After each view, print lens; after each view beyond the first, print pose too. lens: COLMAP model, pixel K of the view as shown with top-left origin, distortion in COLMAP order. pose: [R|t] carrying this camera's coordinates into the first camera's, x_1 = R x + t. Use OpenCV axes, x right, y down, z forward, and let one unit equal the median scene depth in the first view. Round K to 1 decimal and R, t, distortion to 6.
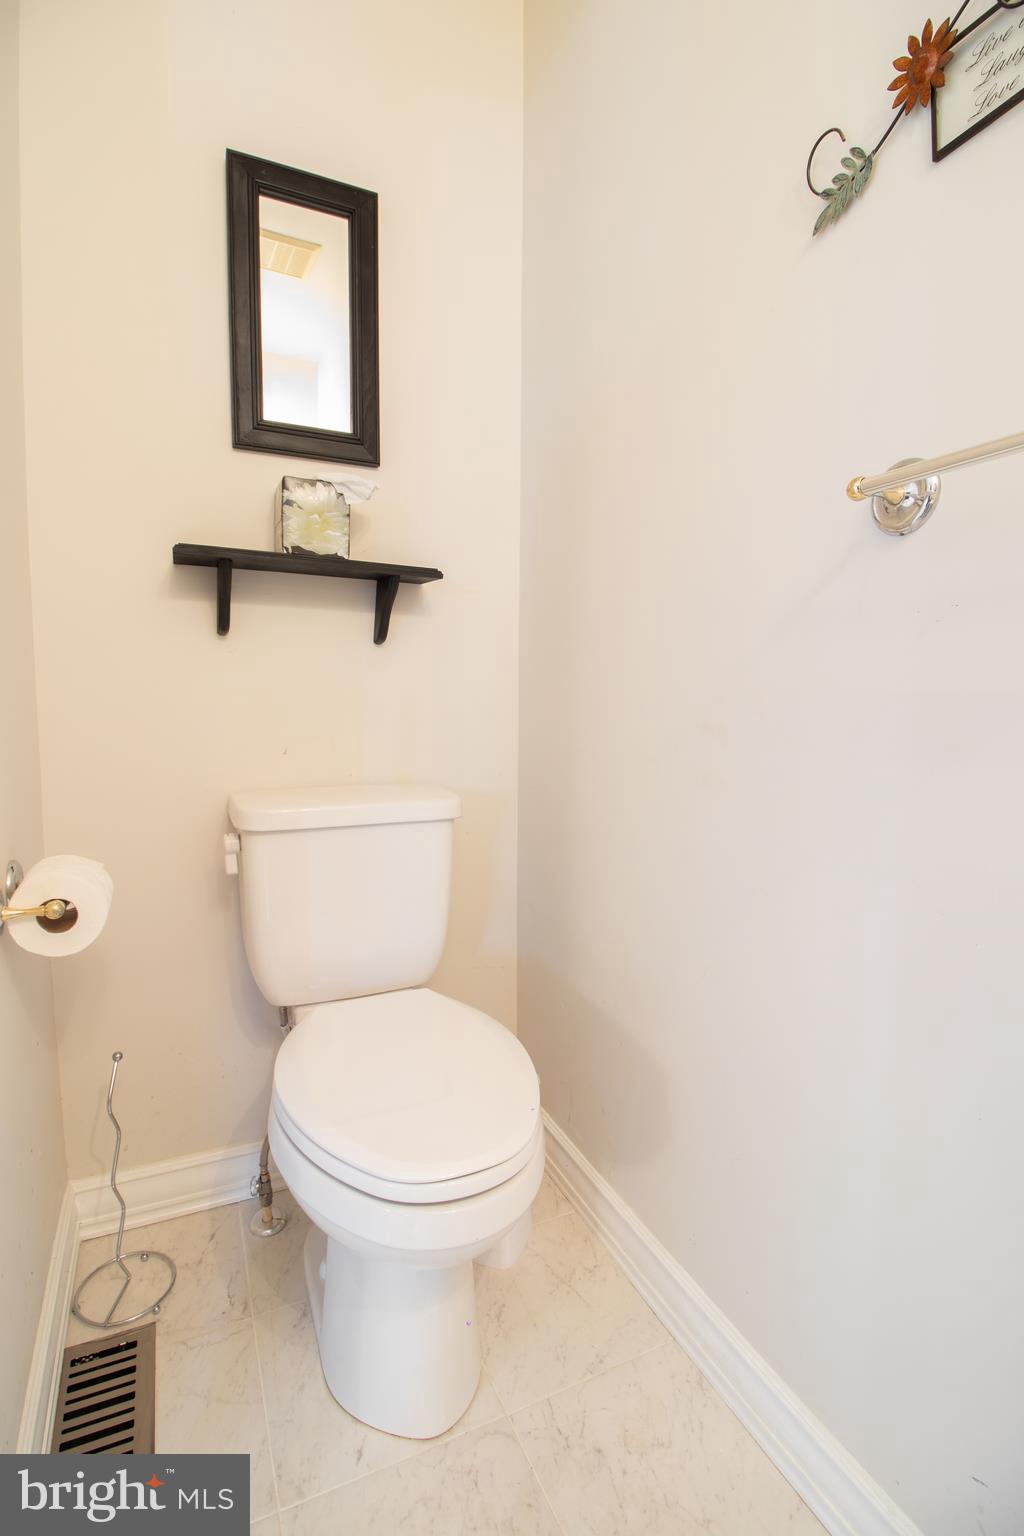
lens RADIAL K [[712.5, 0, 512.0], [0, 712.5, 768.0], [0, 0, 1]] dist [0.002090, -0.010353]
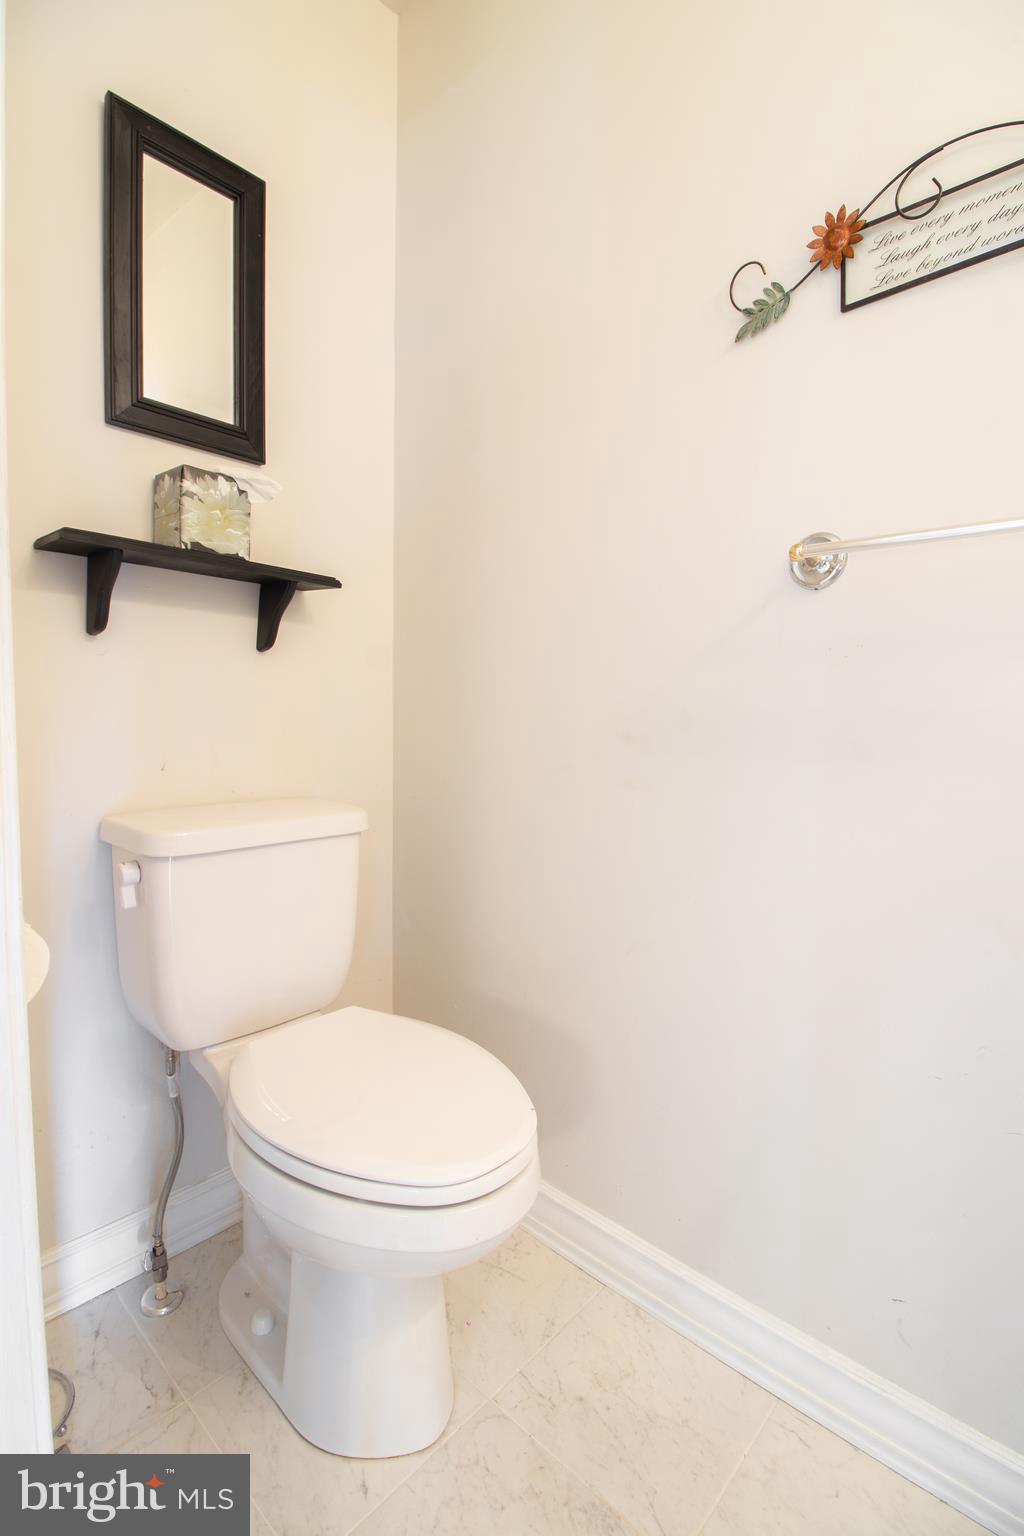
lens RADIAL K [[709.2, 0, 512.0], [0, 709.2, 768.0], [0, 0, 1]] dist [-0.000603, -0.010326]
pose [[0.923891, -0.022557, 0.381989, -0.281644], [0.027875, 0.999576, -0.008394, -0.003238], [-0.381638, 0.018403, 0.924129, 0.012195]]
